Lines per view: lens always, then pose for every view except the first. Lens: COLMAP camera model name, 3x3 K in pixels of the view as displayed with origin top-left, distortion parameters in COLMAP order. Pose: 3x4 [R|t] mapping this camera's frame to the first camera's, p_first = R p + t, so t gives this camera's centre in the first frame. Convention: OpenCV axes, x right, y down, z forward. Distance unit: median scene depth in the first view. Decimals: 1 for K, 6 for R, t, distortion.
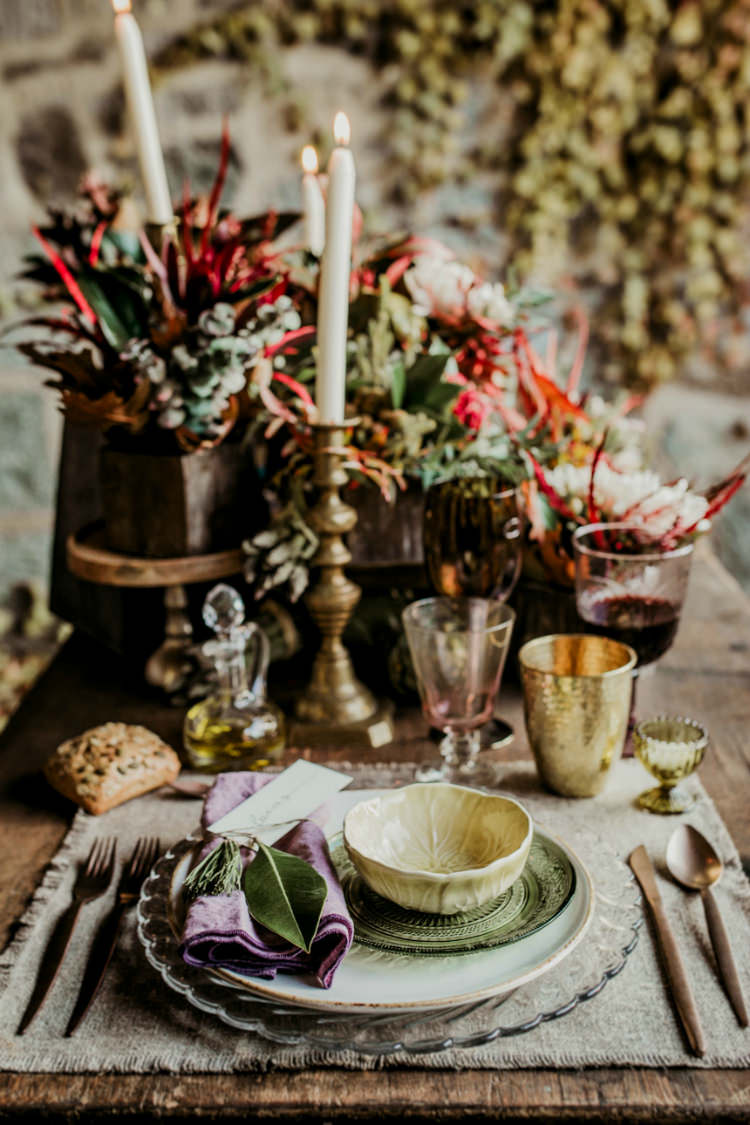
lens RADIAL K [[1134.6, 0, 372.4], [0, 1134.6, 566.8], [0, 0, 1]] dist [-0.042062, 0.000000]
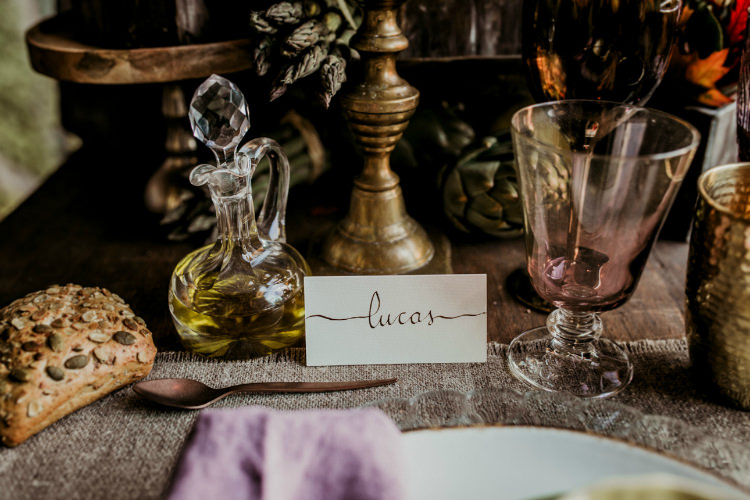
lens RADIAL K [[756.4, 0, 370.4], [0, 756.4, 245.7], [0, 0, 1]] dist [-0.042062, 0.000000]
pose [[0.999857, 0.011208, 0.012687, -0.048405], [-0.013349, 0.982891, 0.183704, 0.029828], [-0.010411, -0.183847, 0.982900, 0.542102]]
